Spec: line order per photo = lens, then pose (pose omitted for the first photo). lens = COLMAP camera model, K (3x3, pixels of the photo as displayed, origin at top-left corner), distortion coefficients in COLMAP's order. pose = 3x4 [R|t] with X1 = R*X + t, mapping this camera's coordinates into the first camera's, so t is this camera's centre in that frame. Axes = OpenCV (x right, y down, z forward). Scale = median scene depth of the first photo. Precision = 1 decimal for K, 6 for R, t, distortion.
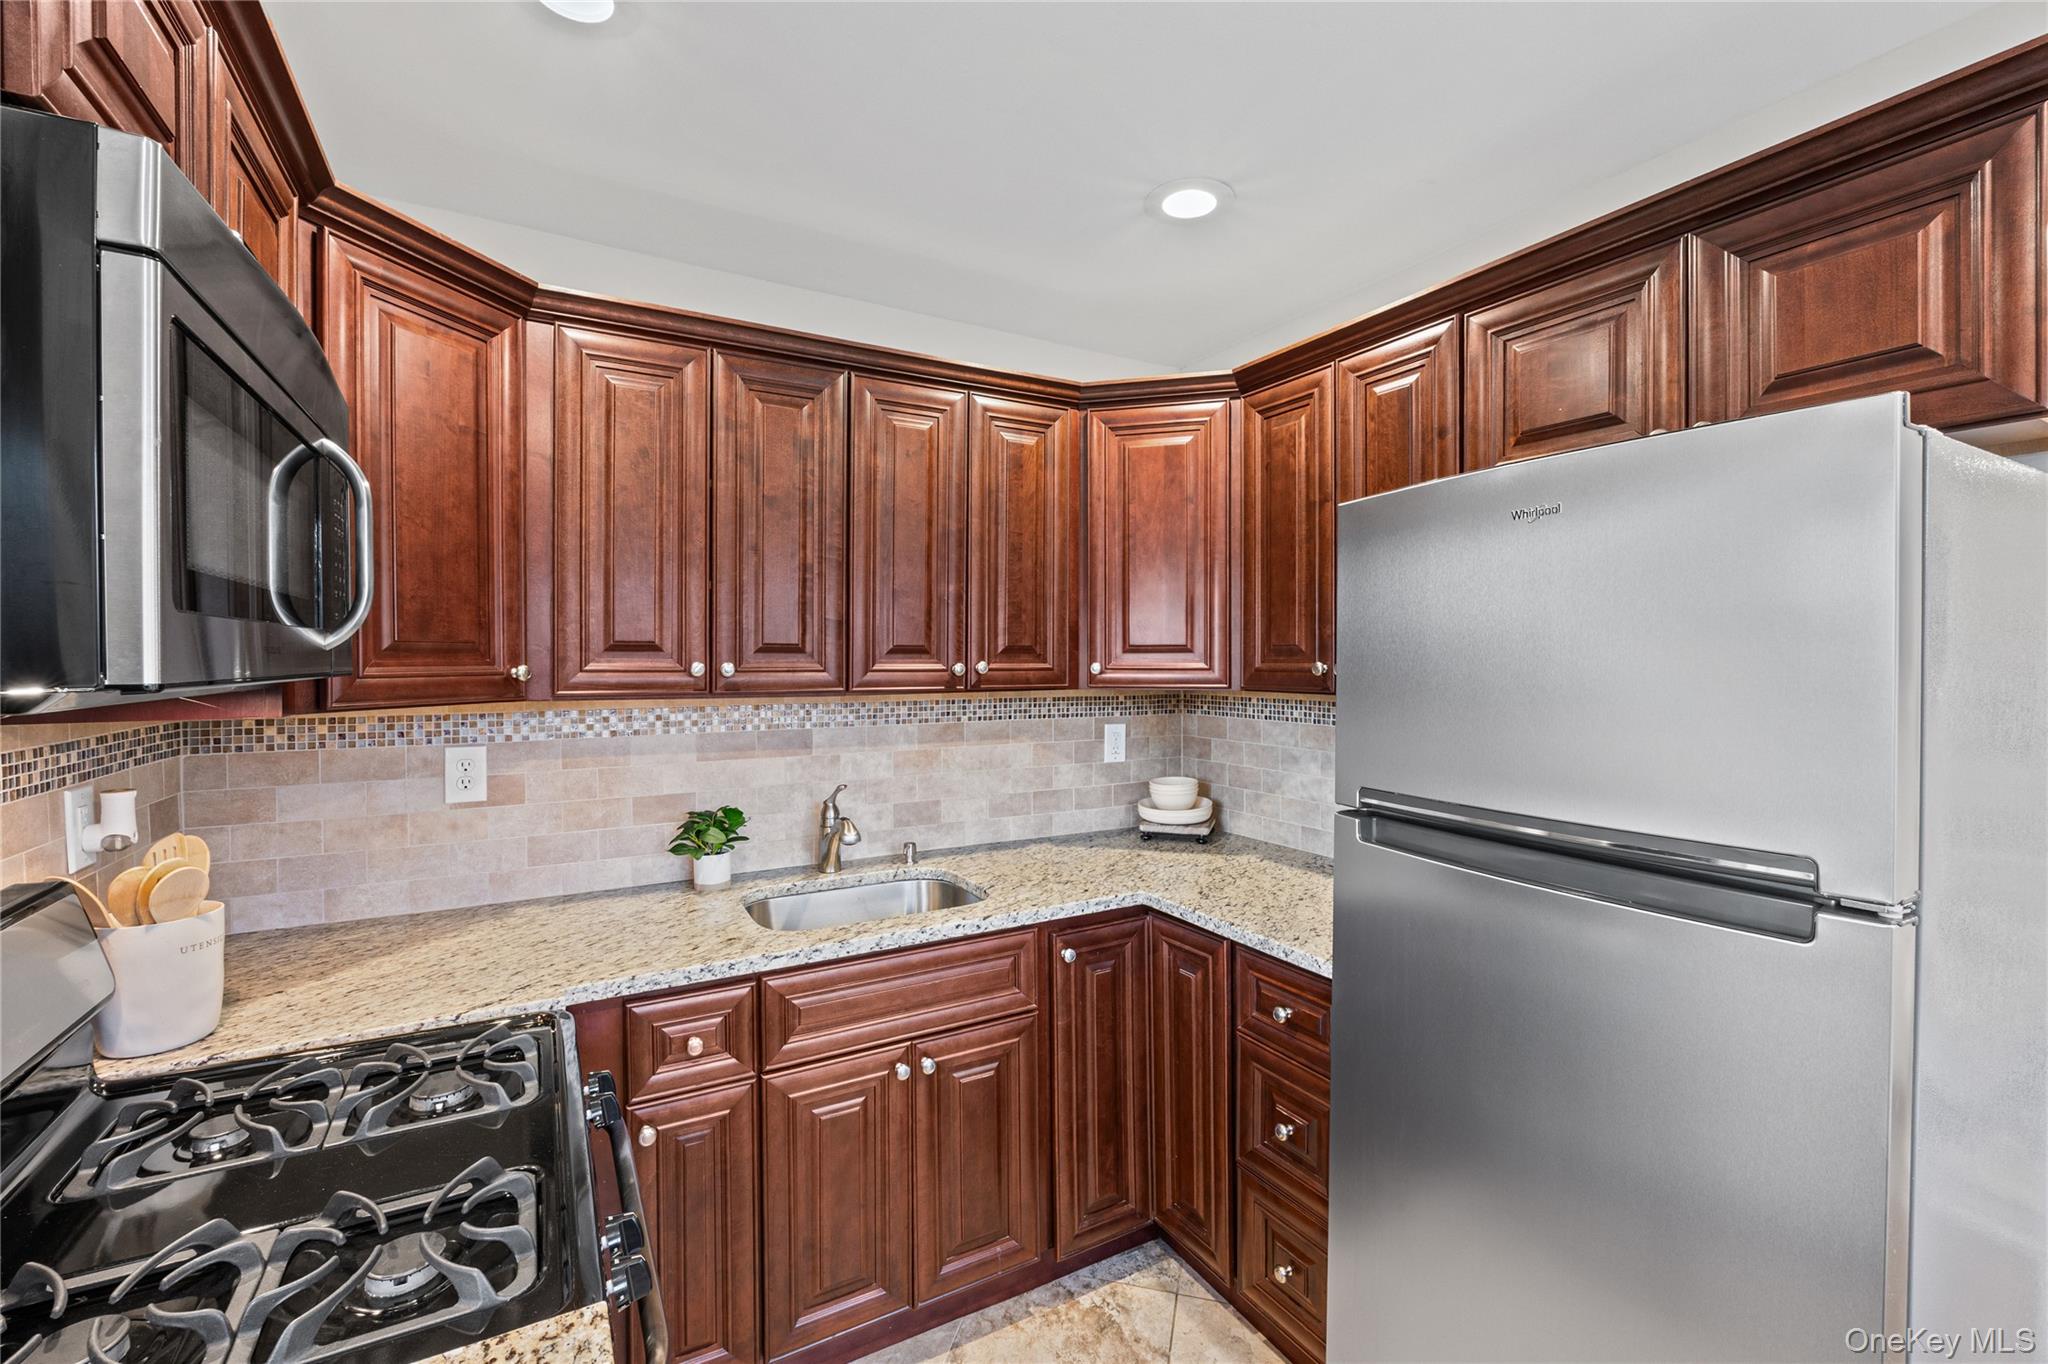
lens RADIAL K [[866.2, 0, 1042.1], [0, 866.2, 671.6], [0, 0, 1]] dist [-0.008126, -0.000009]
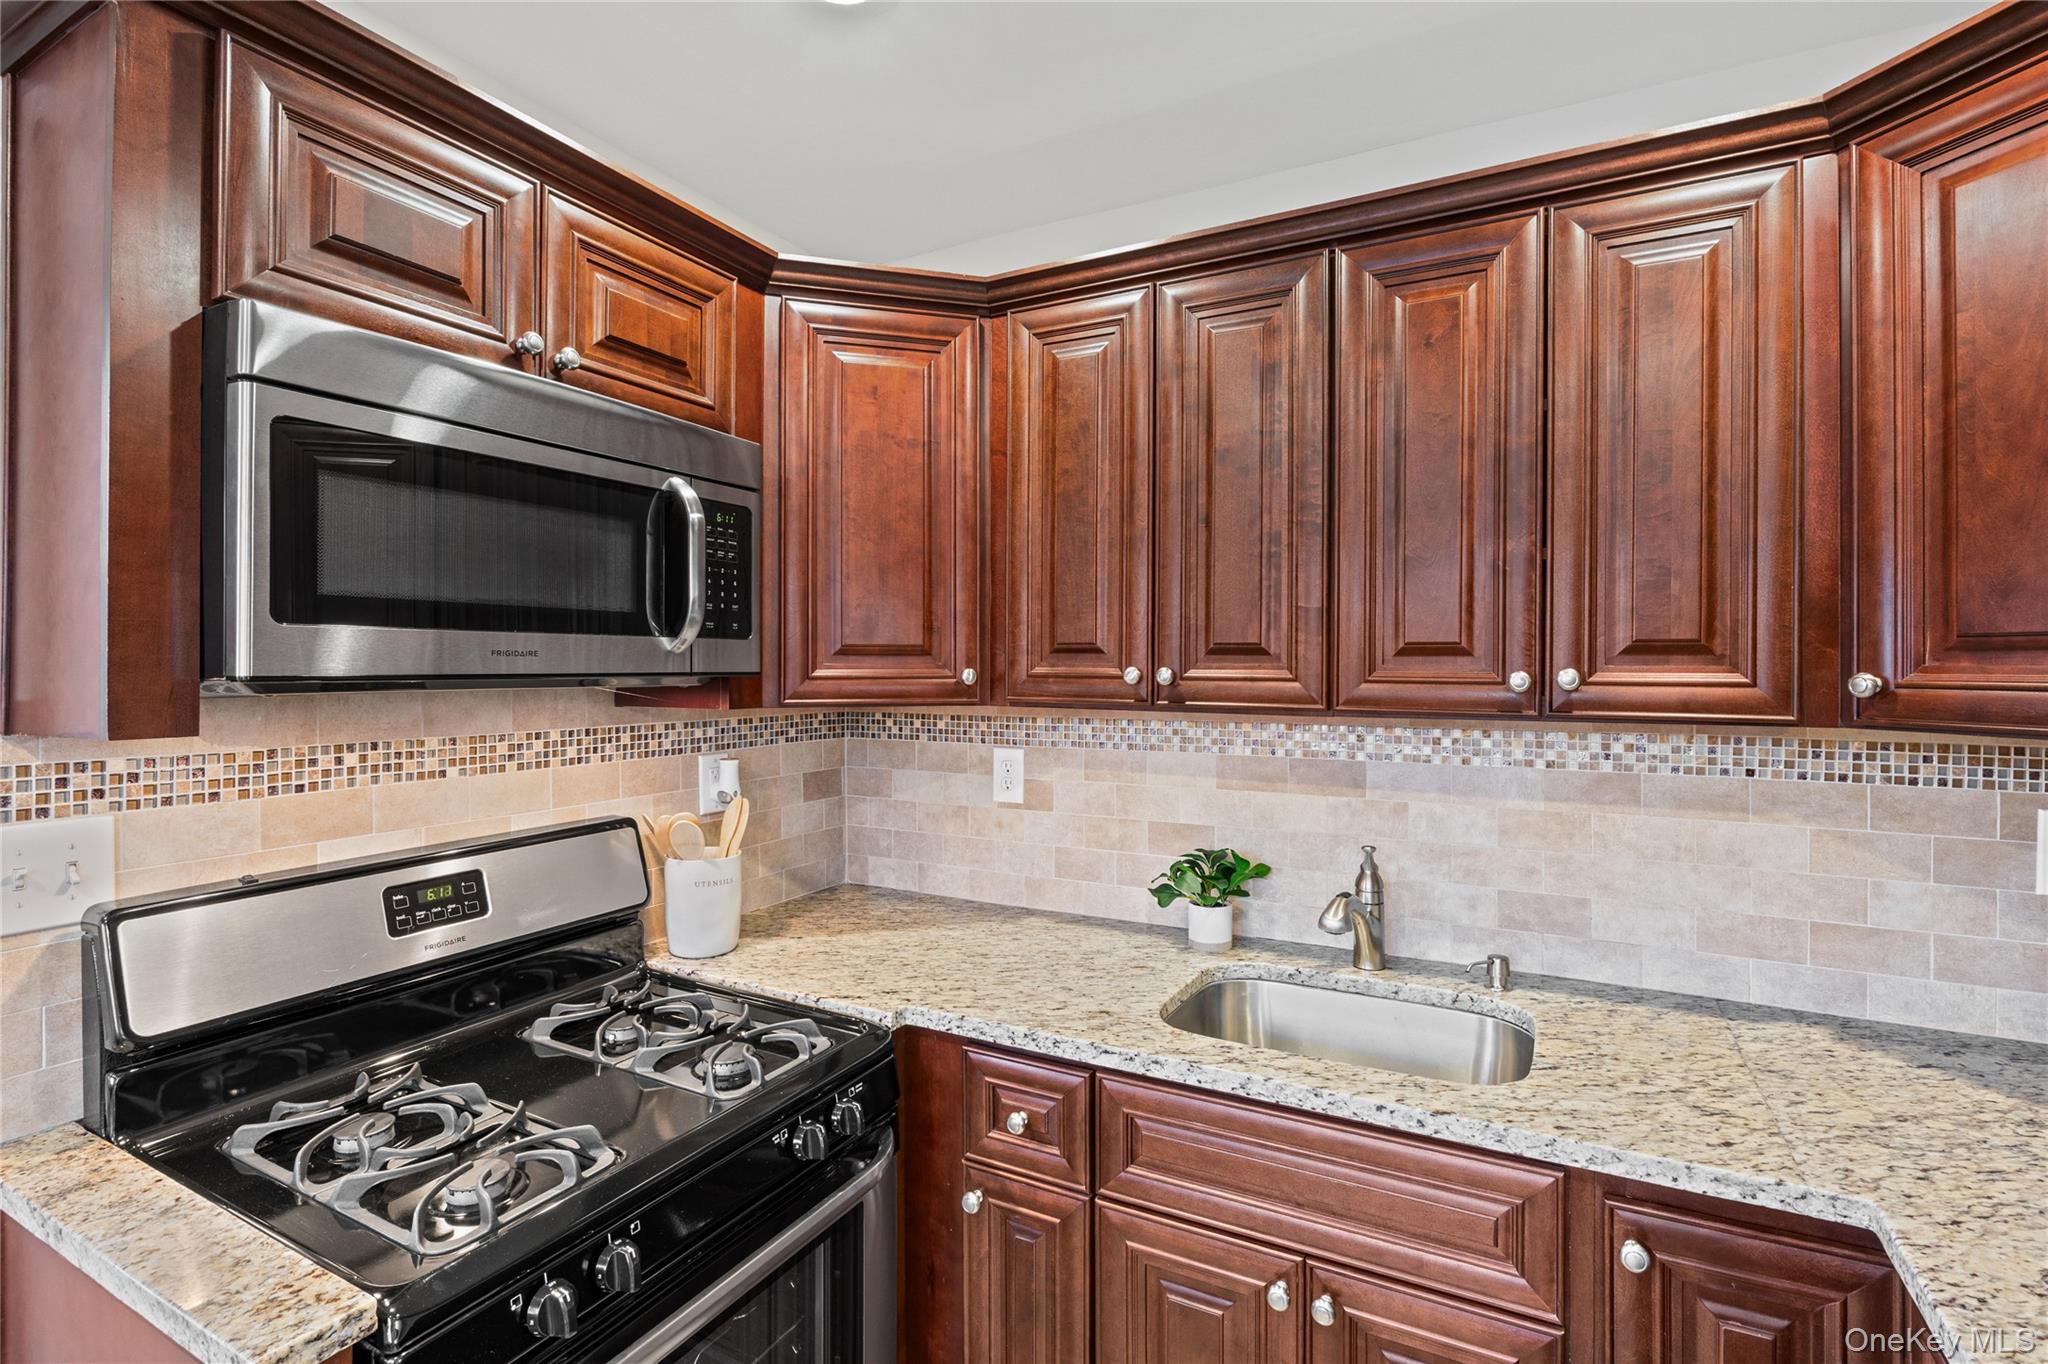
lens RADIAL K [[973.3, 0, 1021.4], [0, 973.3, 666.4], [0, 0, 1]] dist [-0.006608, -0.000187]
pose [[0.522476, 0.003707, -0.852646, 0.316540], [-0.015552, 0.999866, -0.005183, -0.004463], [0.852512, 0.015969, 0.522463, 0.393512]]
